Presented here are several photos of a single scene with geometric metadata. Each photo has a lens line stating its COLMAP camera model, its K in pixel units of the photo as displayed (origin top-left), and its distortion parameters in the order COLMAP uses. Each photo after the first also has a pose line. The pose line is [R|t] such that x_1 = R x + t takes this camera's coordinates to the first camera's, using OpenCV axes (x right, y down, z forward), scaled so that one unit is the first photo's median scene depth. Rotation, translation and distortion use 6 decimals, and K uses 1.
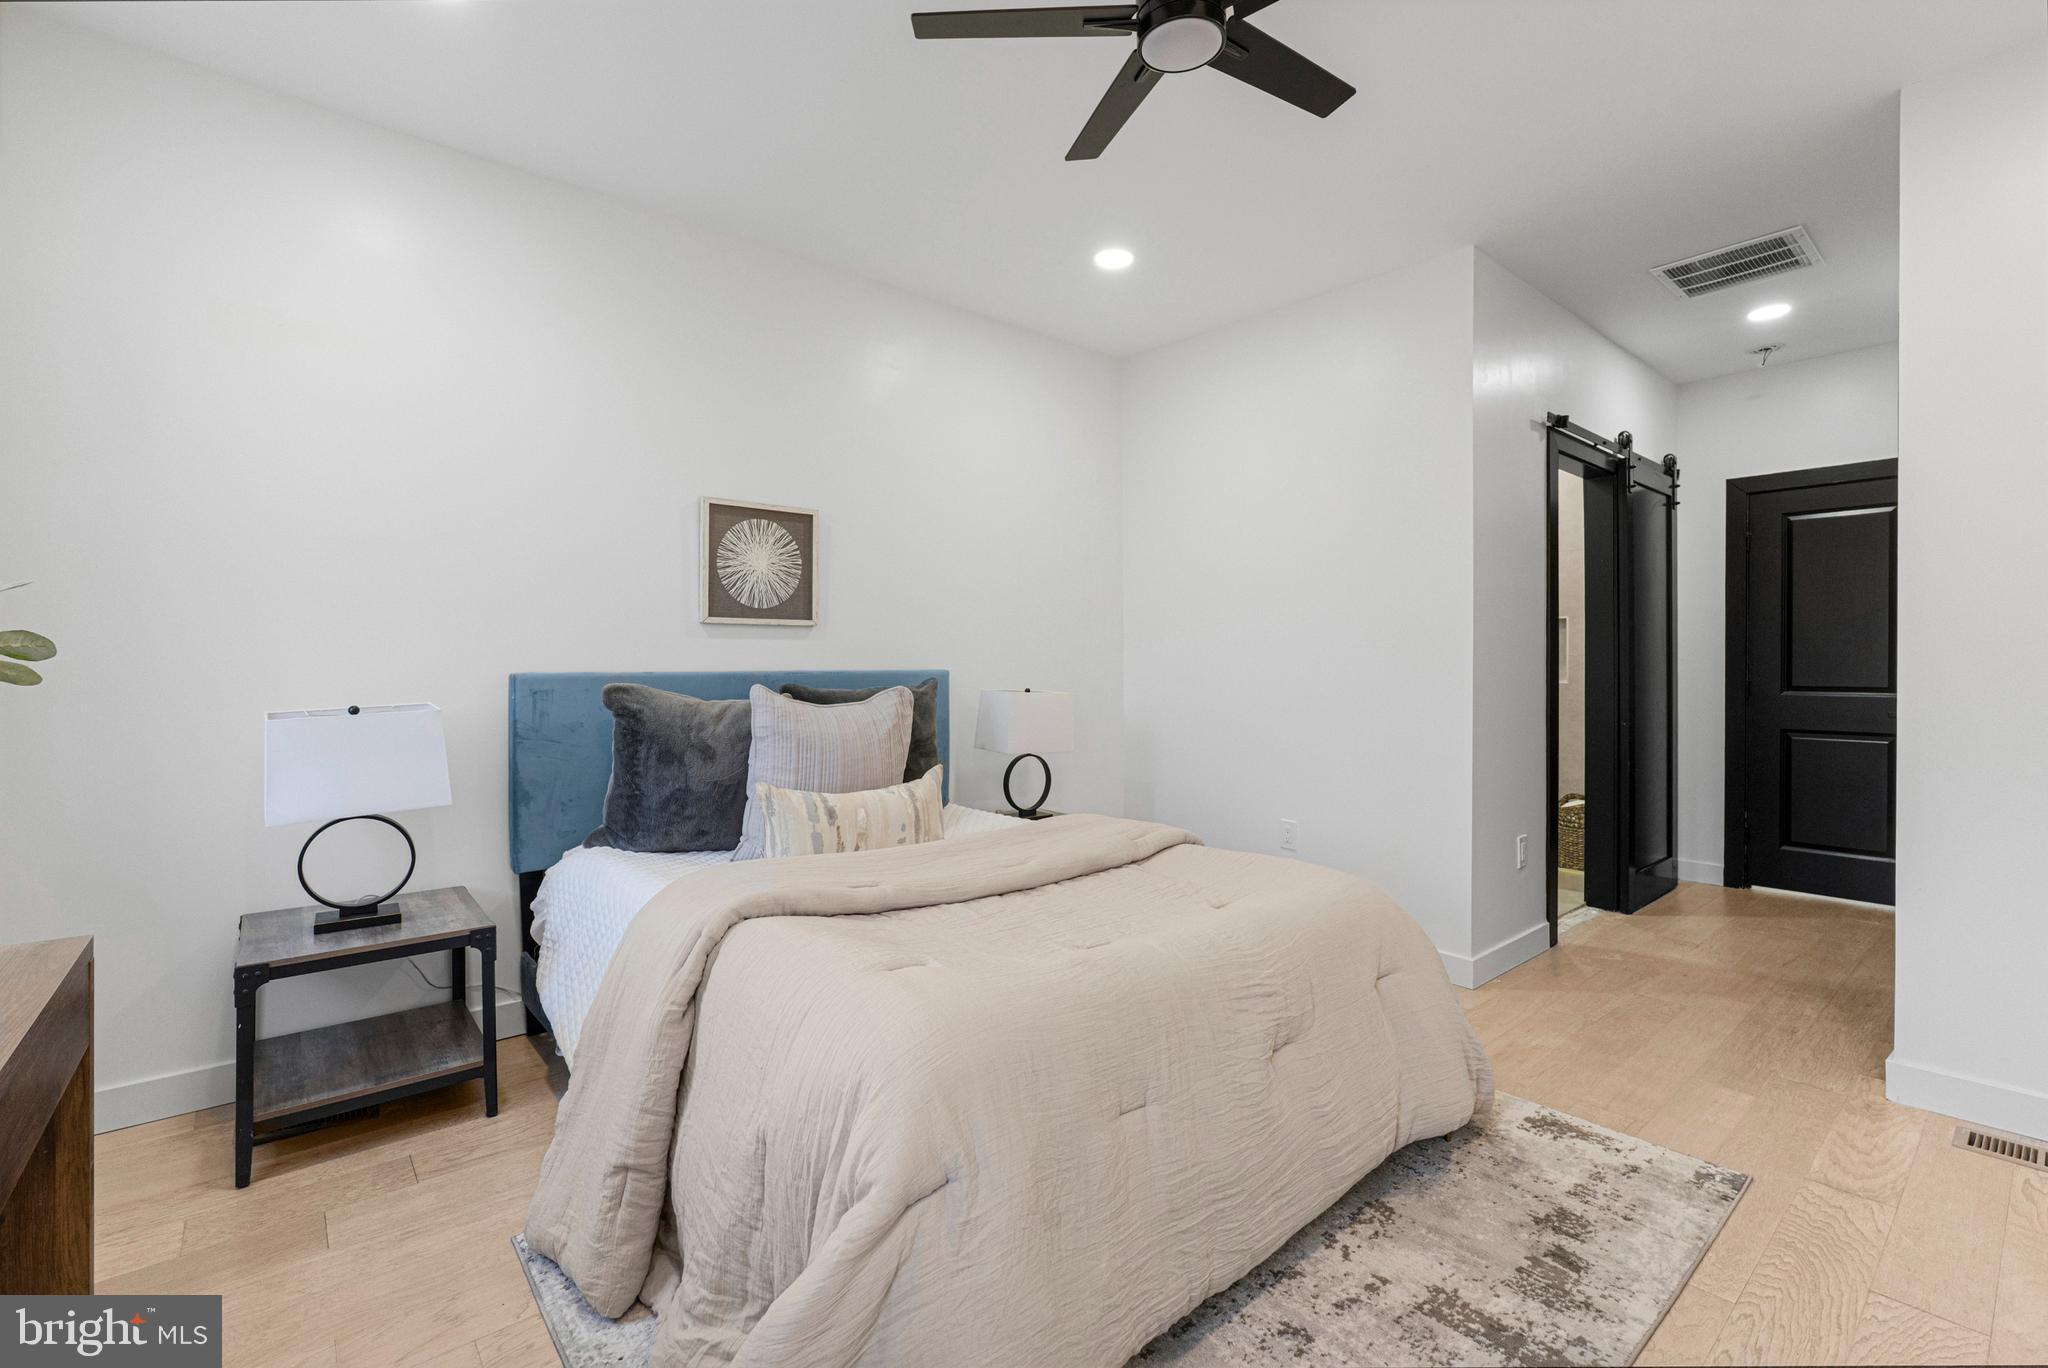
lens RADIAL K [[922.3, 0, 1019.5], [0, 922.3, 643.2], [0, 0, 1]] dist [-0.001093, 0.000087]
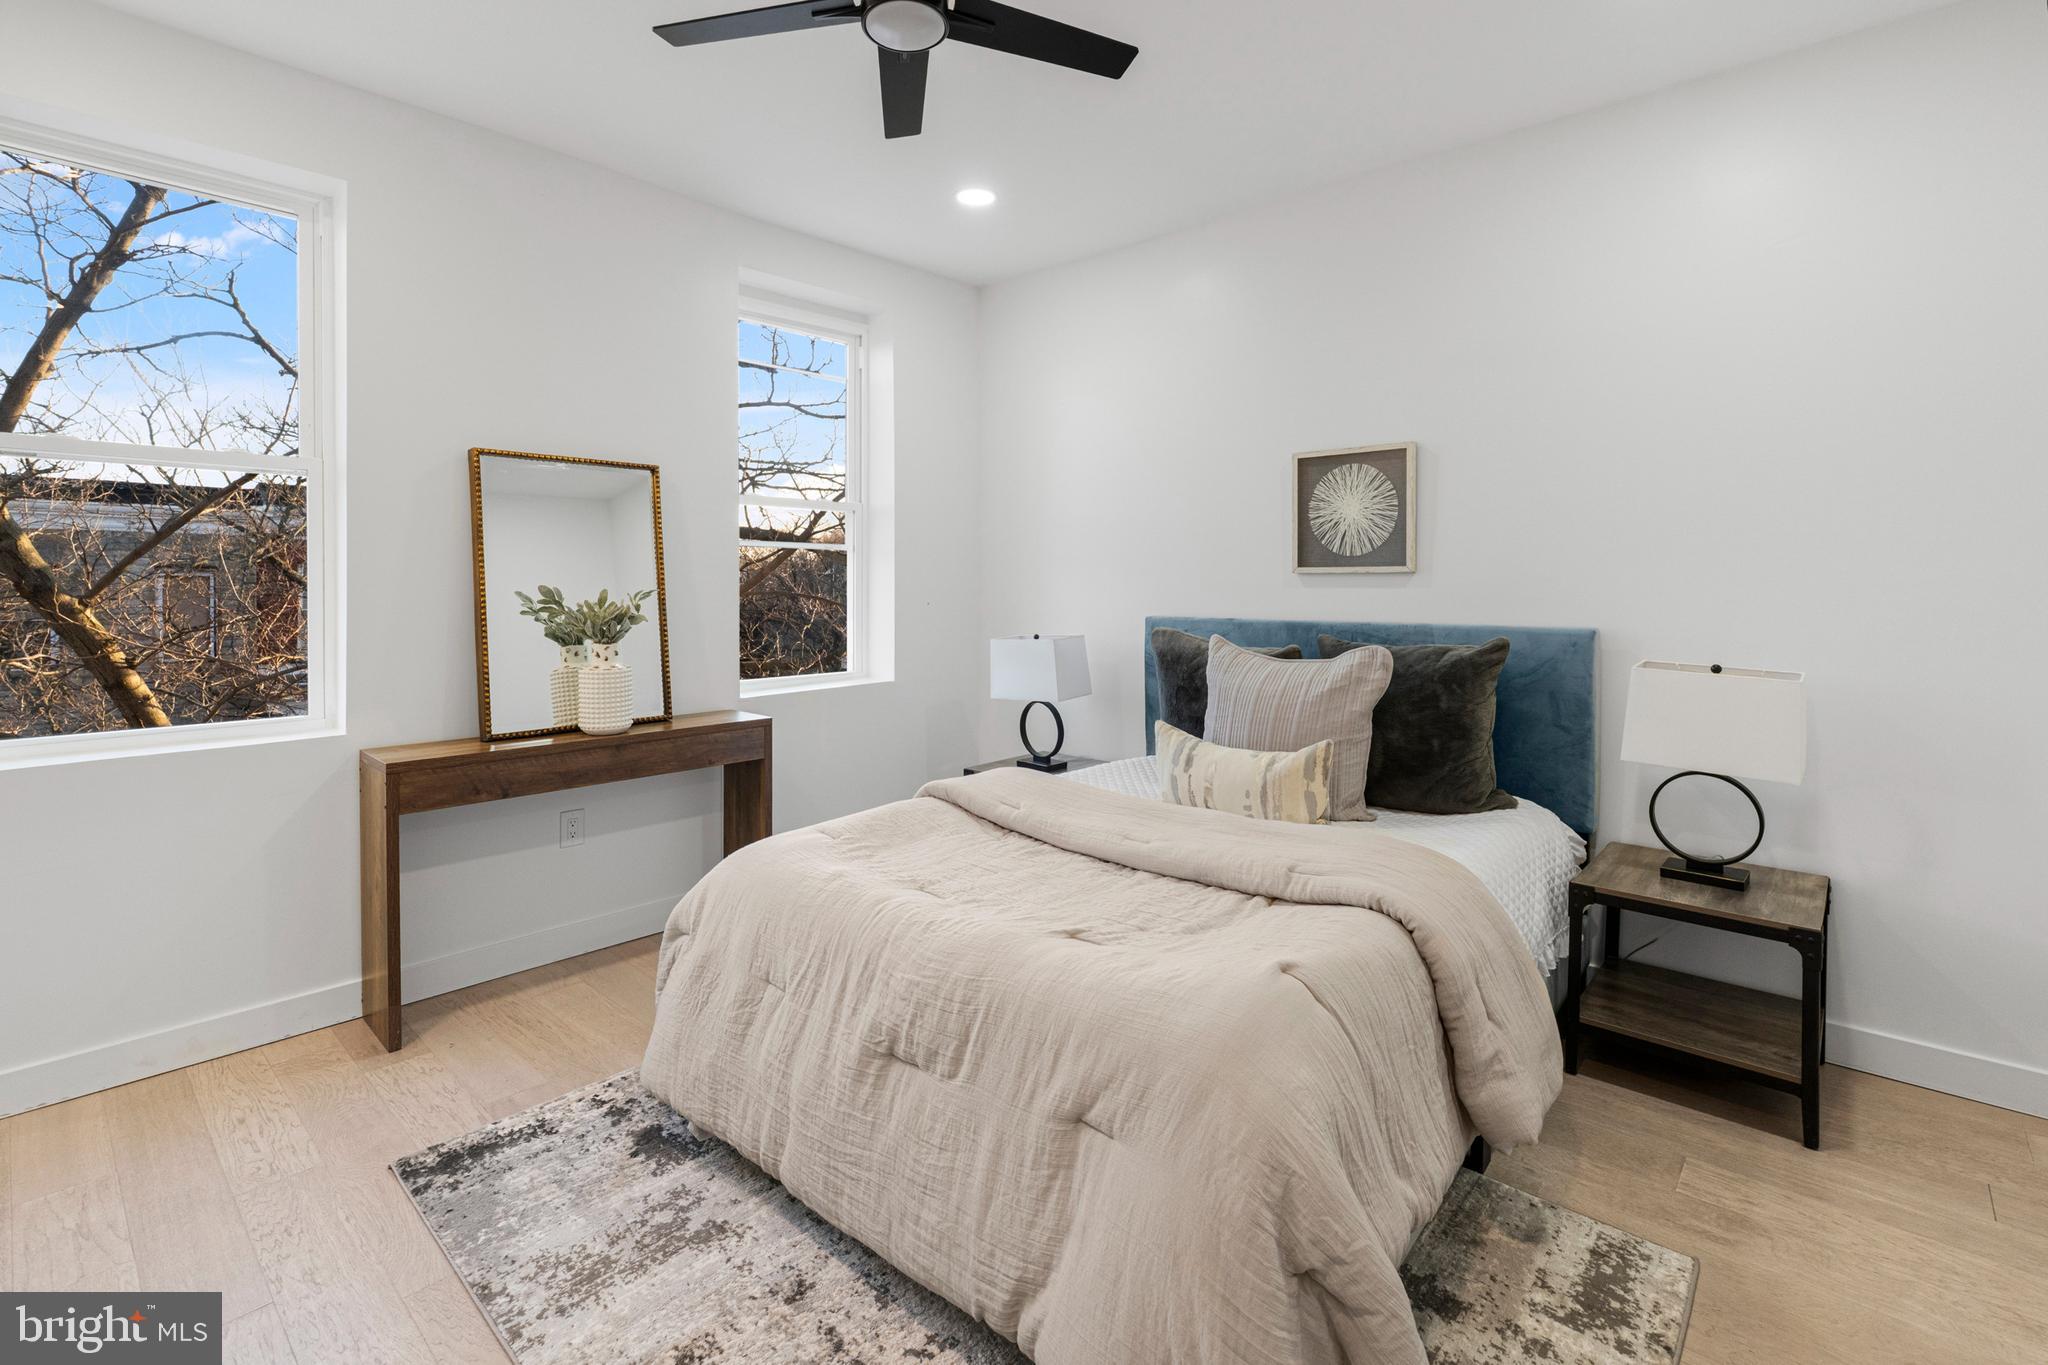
lens RADIAL K [[956.2, 0, 1019.1], [0, 956.2, 594.4], [0, 0, 1]] dist [-0.017221, 0.000009]
pose [[0.111780, -0.000201, -0.993733, 0.668879], [0.001825, 0.999998, 0.000003, -0.000129], [0.993731, -0.001813, 0.111781, 0.562444]]
